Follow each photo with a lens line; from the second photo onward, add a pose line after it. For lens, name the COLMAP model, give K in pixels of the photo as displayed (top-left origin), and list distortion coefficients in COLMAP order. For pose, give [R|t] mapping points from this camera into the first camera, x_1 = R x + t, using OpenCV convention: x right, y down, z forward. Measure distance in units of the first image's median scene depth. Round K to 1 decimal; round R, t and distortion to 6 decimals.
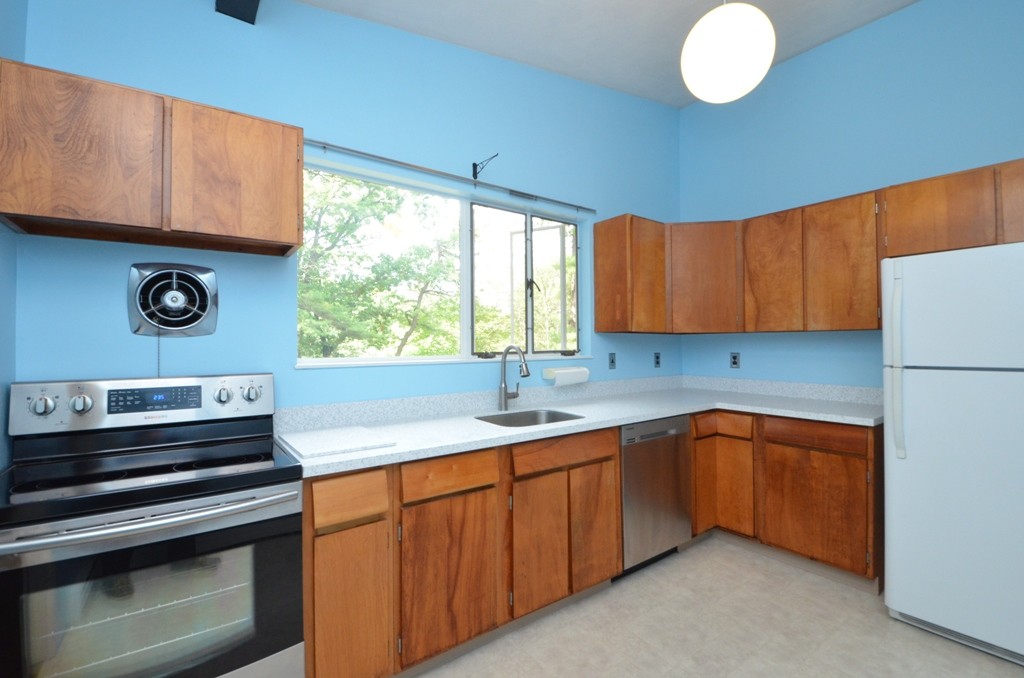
lens RADIAL K [[447.2, 0, 518.0], [0, 447.2, 336.0], [0, 0, 1]] dist [0.017941, -0.025383]
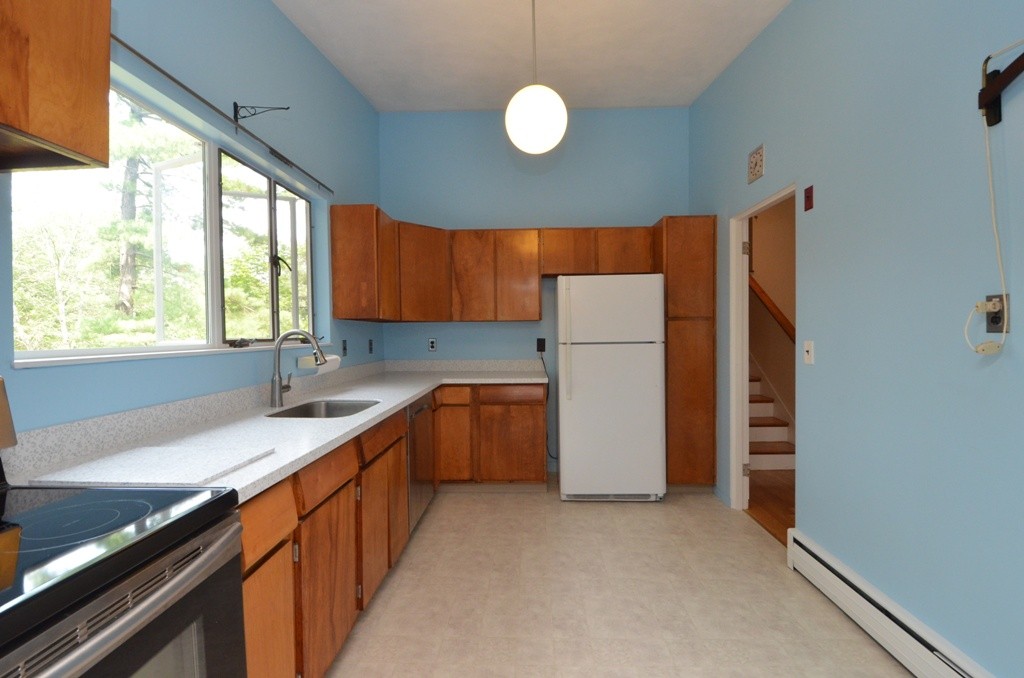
lens RADIAL K [[447.2, 0, 518.0], [0, 447.2, 336.0], [0, 0, 1]] dist [0.017941, -0.025383]
pose [[0.617099, -0.007422, 0.786850, -0.401714], [-0.008294, 0.999839, 0.015936, 0.012375], [-0.786842, -0.016360, 0.616938, 0.103108]]
